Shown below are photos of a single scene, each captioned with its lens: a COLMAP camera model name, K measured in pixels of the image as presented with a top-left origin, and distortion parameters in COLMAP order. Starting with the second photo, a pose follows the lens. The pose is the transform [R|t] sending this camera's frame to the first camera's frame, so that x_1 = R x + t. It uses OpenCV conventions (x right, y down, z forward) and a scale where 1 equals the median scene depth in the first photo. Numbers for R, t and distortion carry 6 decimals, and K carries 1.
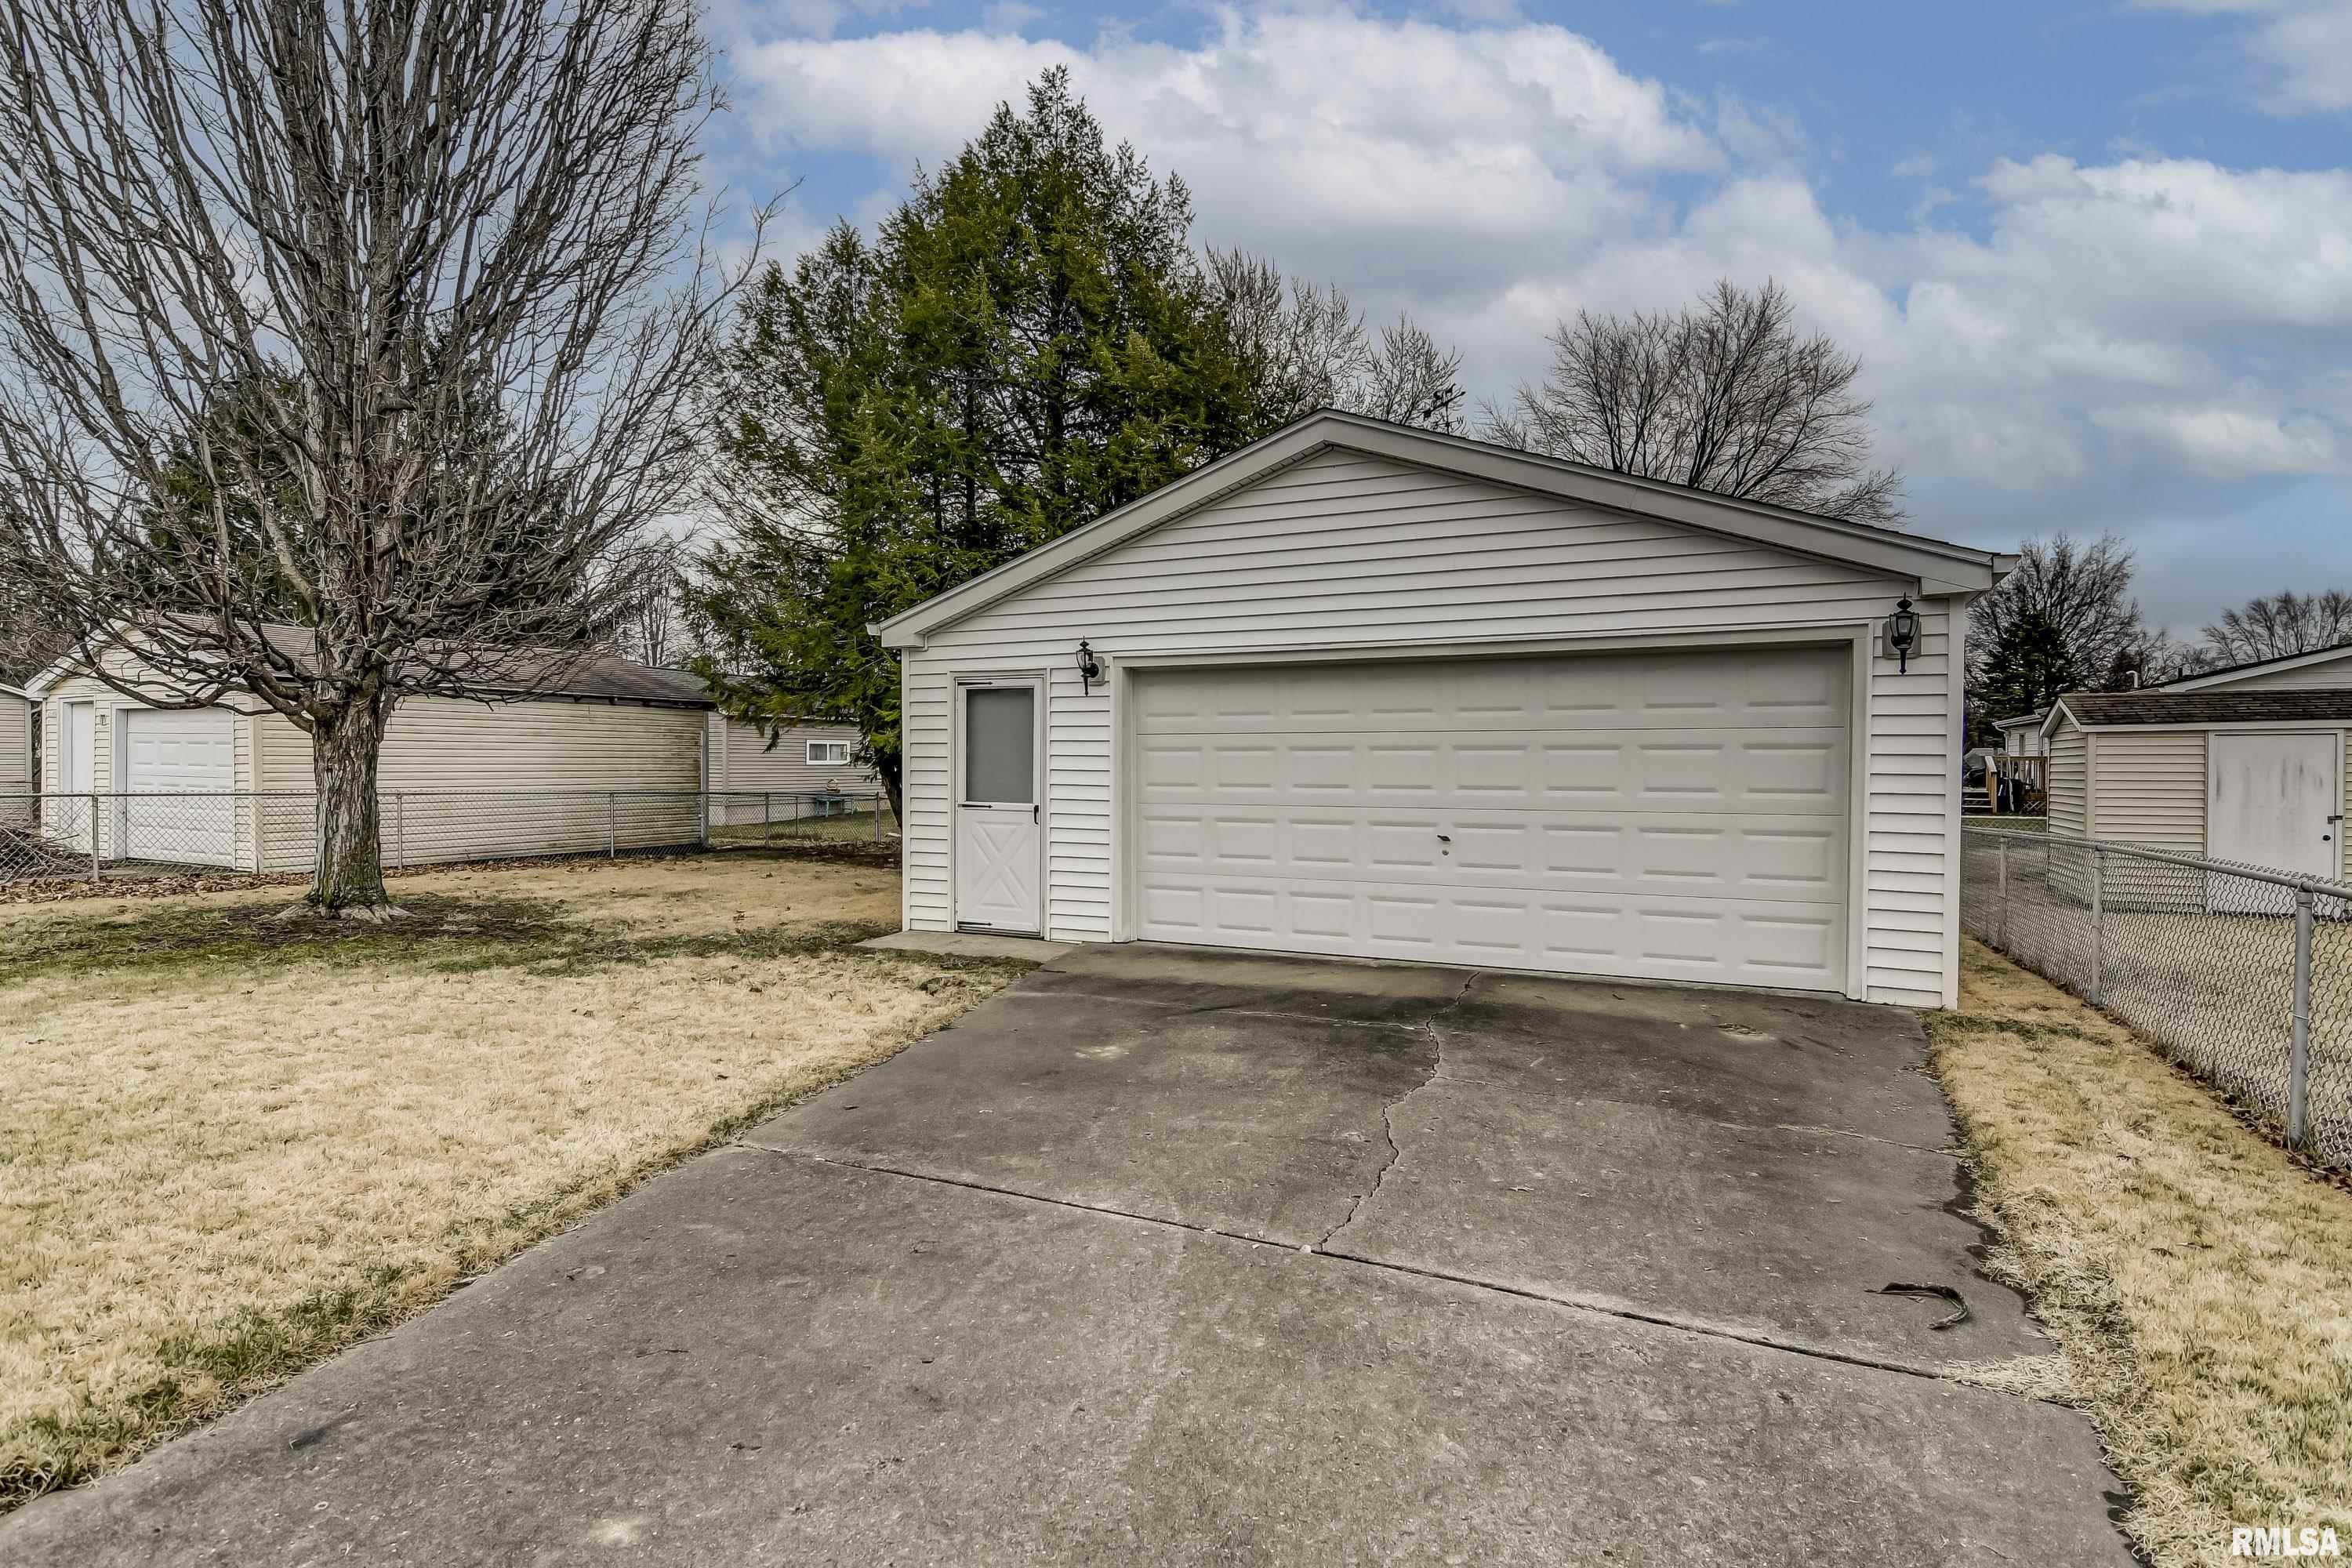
lens RADIAL K [[1235.4, 0, 1175.0], [0, 1235.4, 782.5], [0, 0, 1]] dist [0.002874, 0.000280]
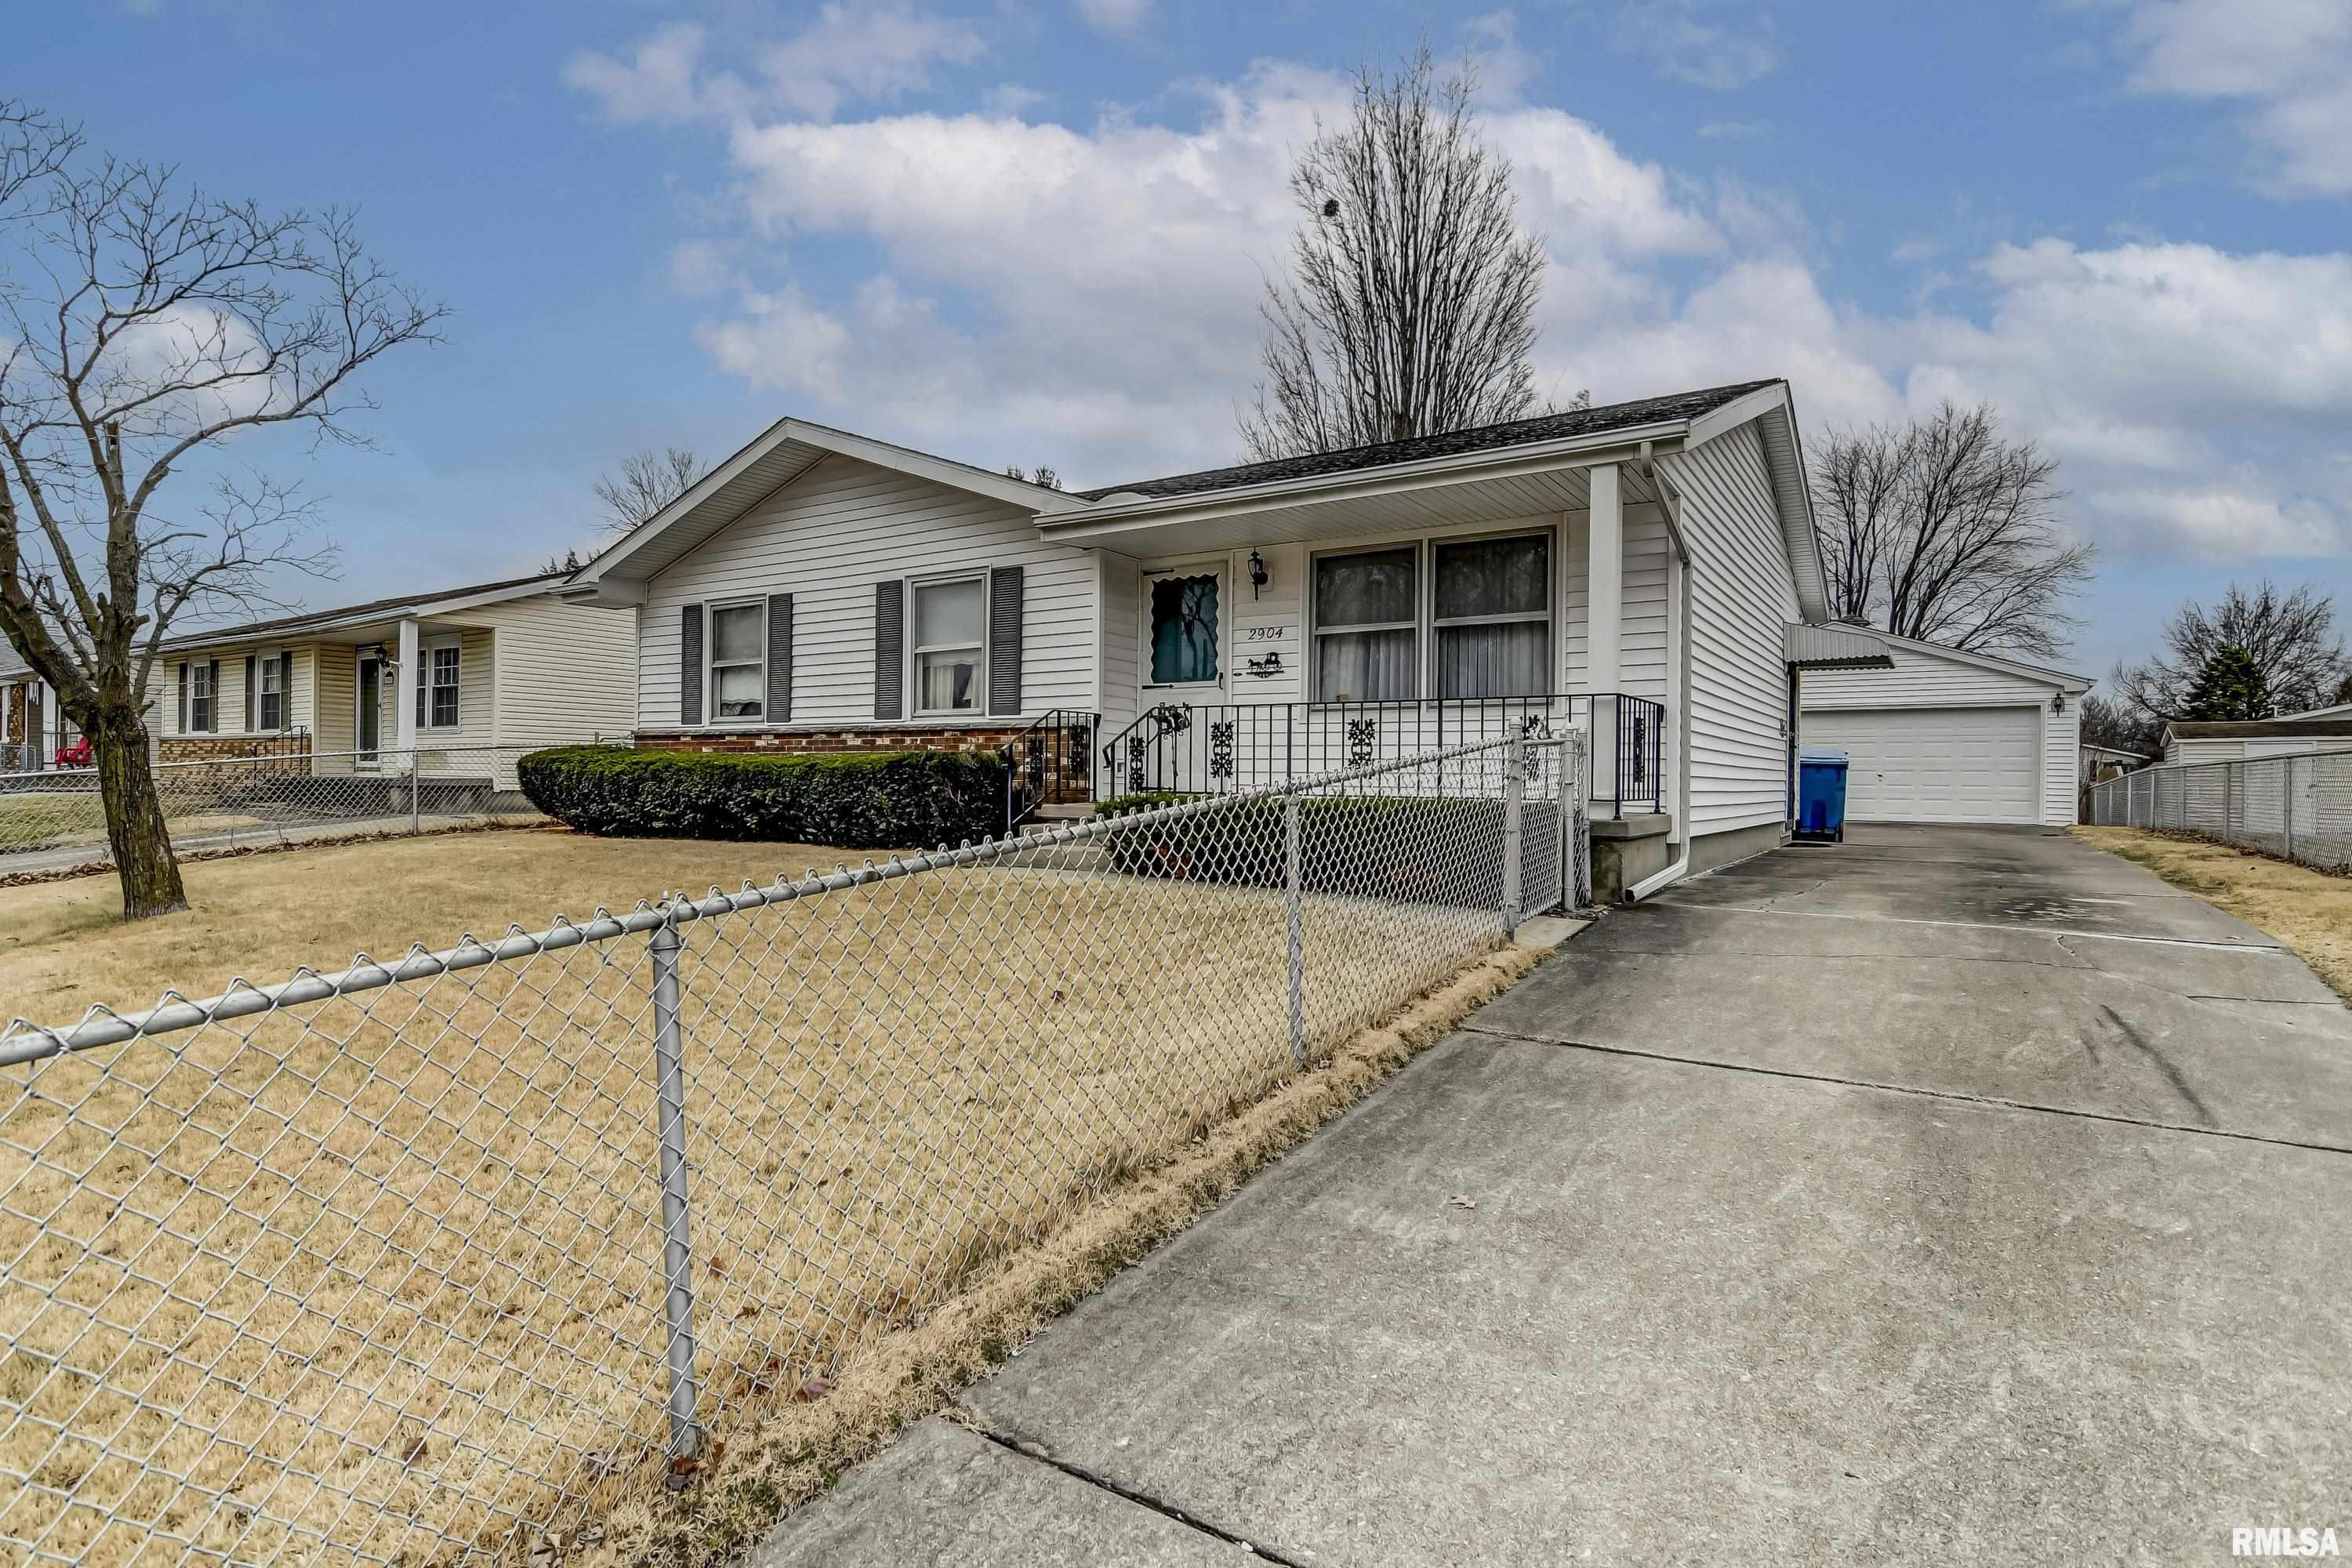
lens RADIAL K [[1184.6, 0, 1171.4], [0, 1184.6, 781.8], [0, 0, 1]] dist [0.009917, -0.005018]
pose [[0.989689, 0.009720, -0.142902, -0.163094], [-0.012282, 0.999779, -0.017058, 0.021016], [0.142704, 0.018637, 0.989590, -0.312227]]
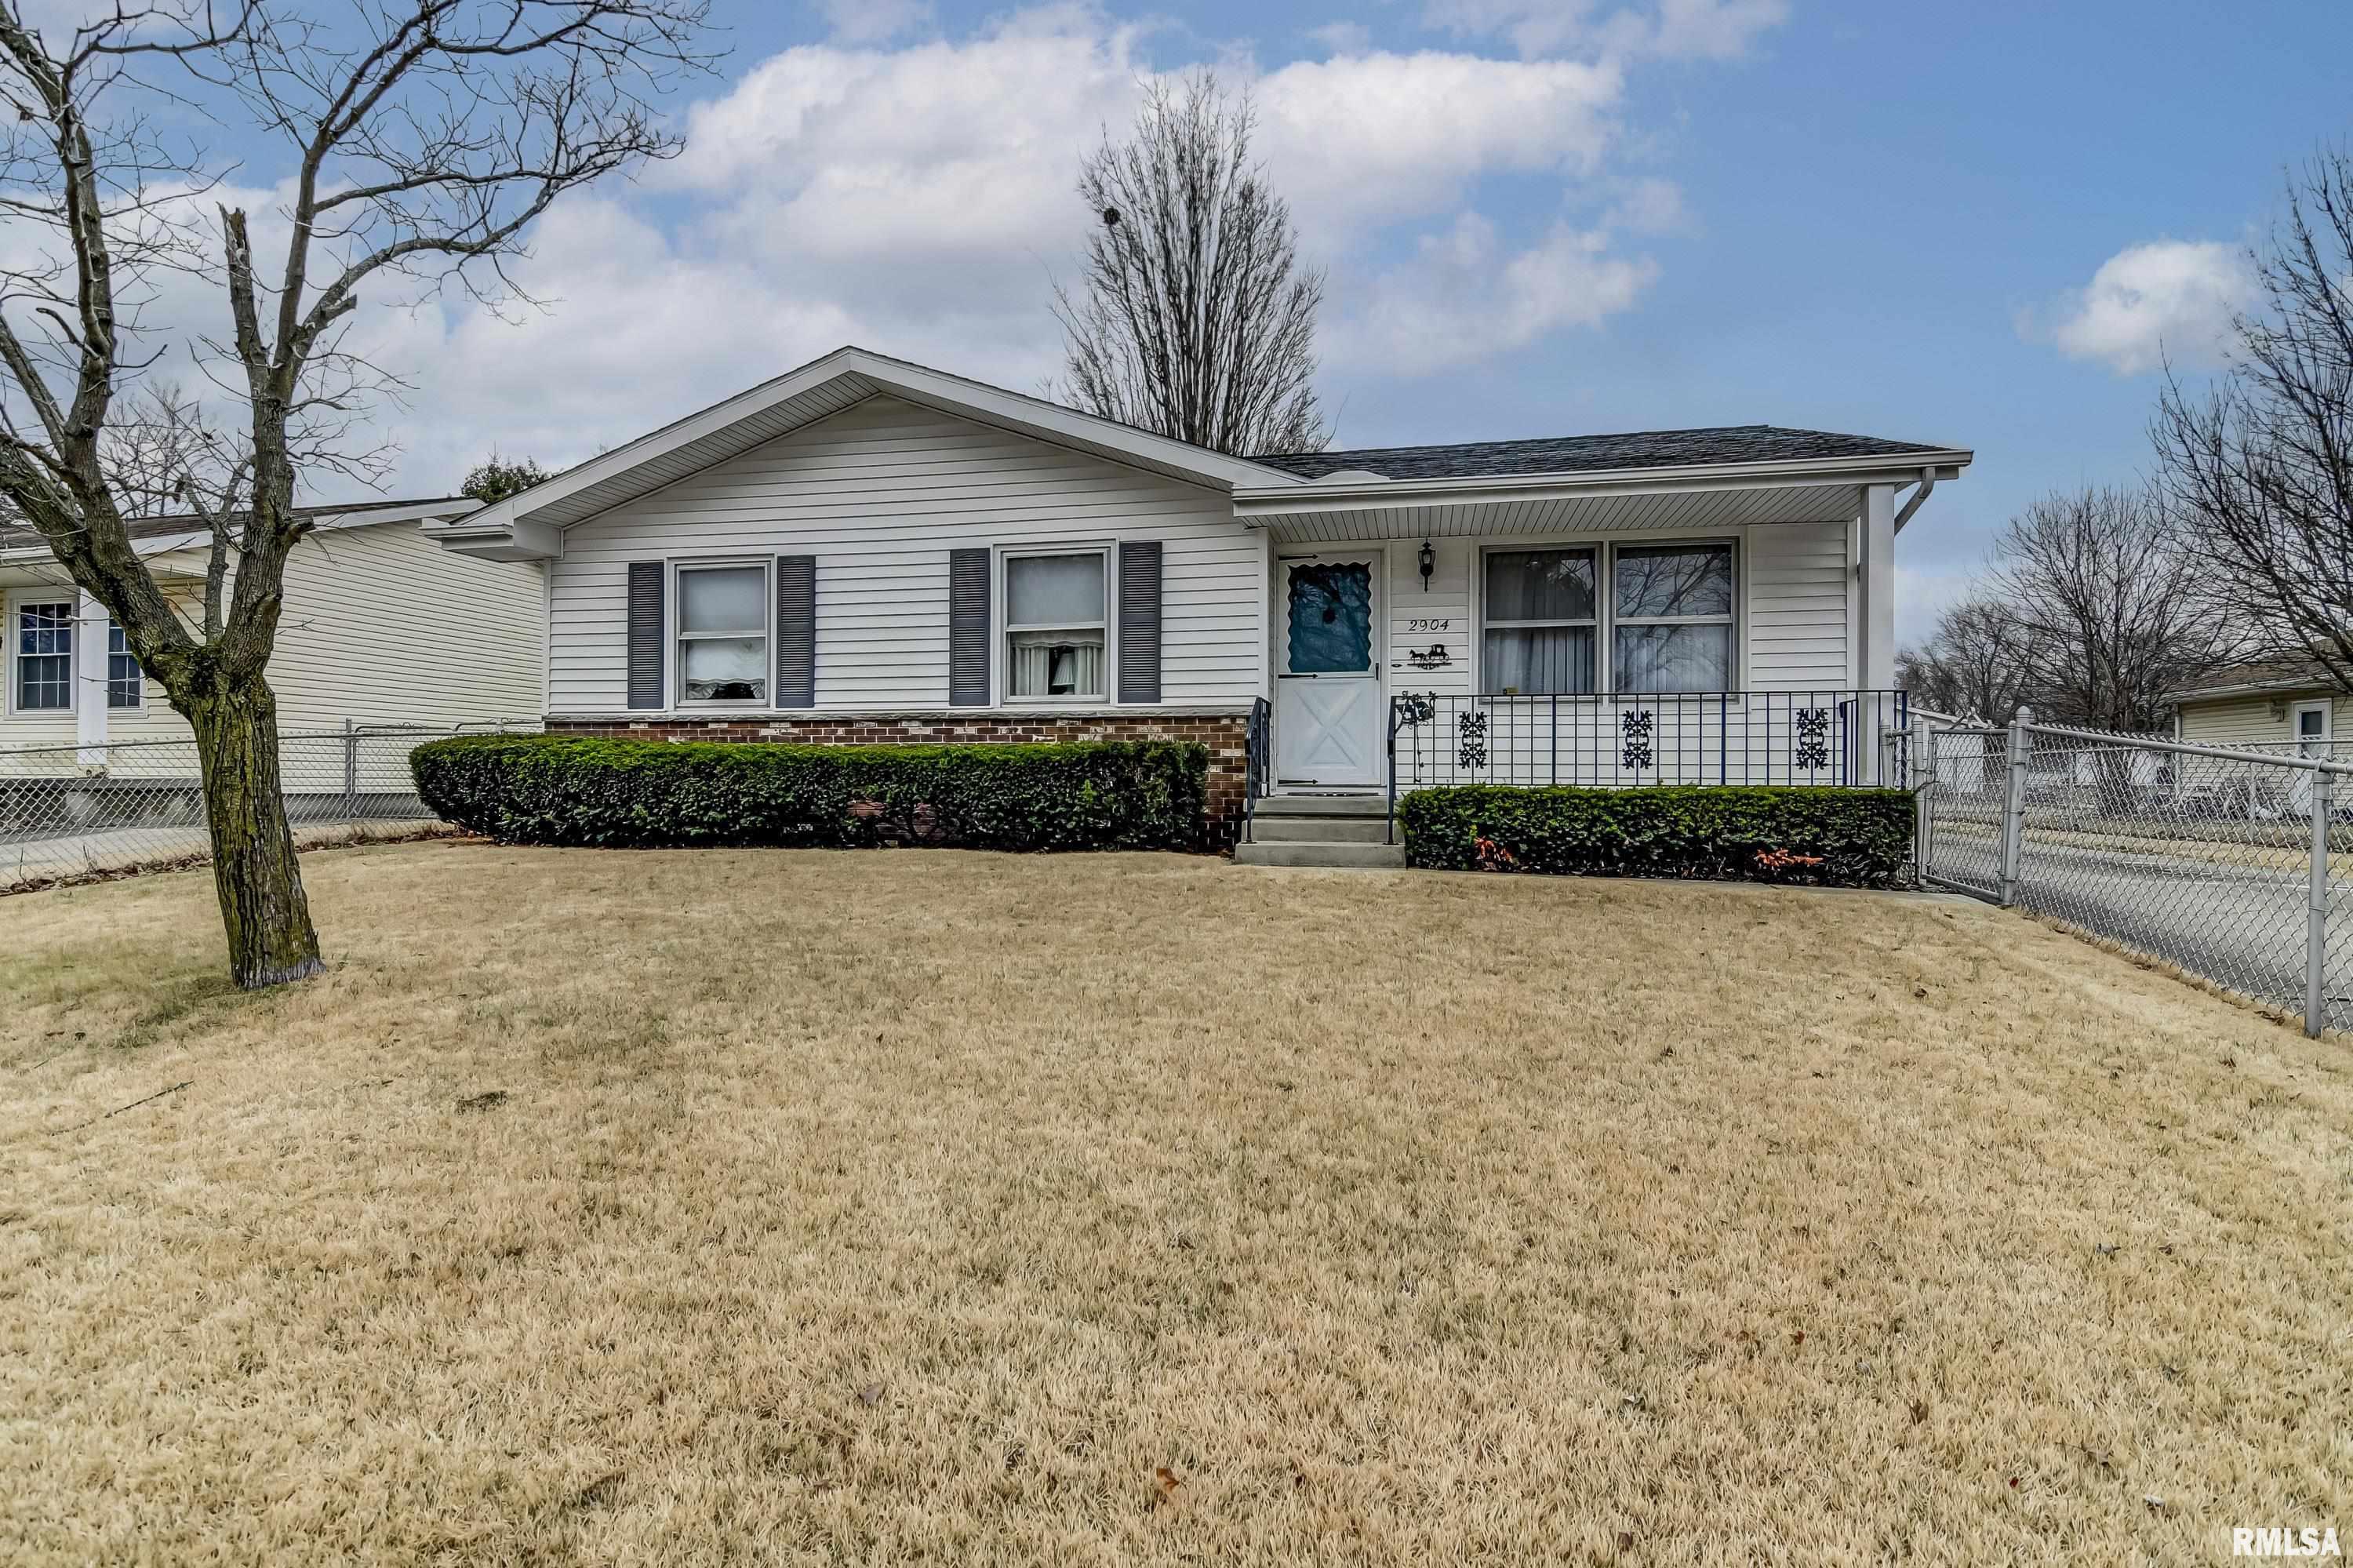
lens RADIAL K [[1144.1, 0, 1173.0], [0, 1144.1, 779.9], [0, 0, 1]] dist [0.003792, -0.004068]
pose [[0.973446, 0.003604, 0.228887, -0.262756], [0.001047, 0.999796, -0.020195, 0.022301], [-0.228913, 0.019898, 0.973244, -0.289904]]
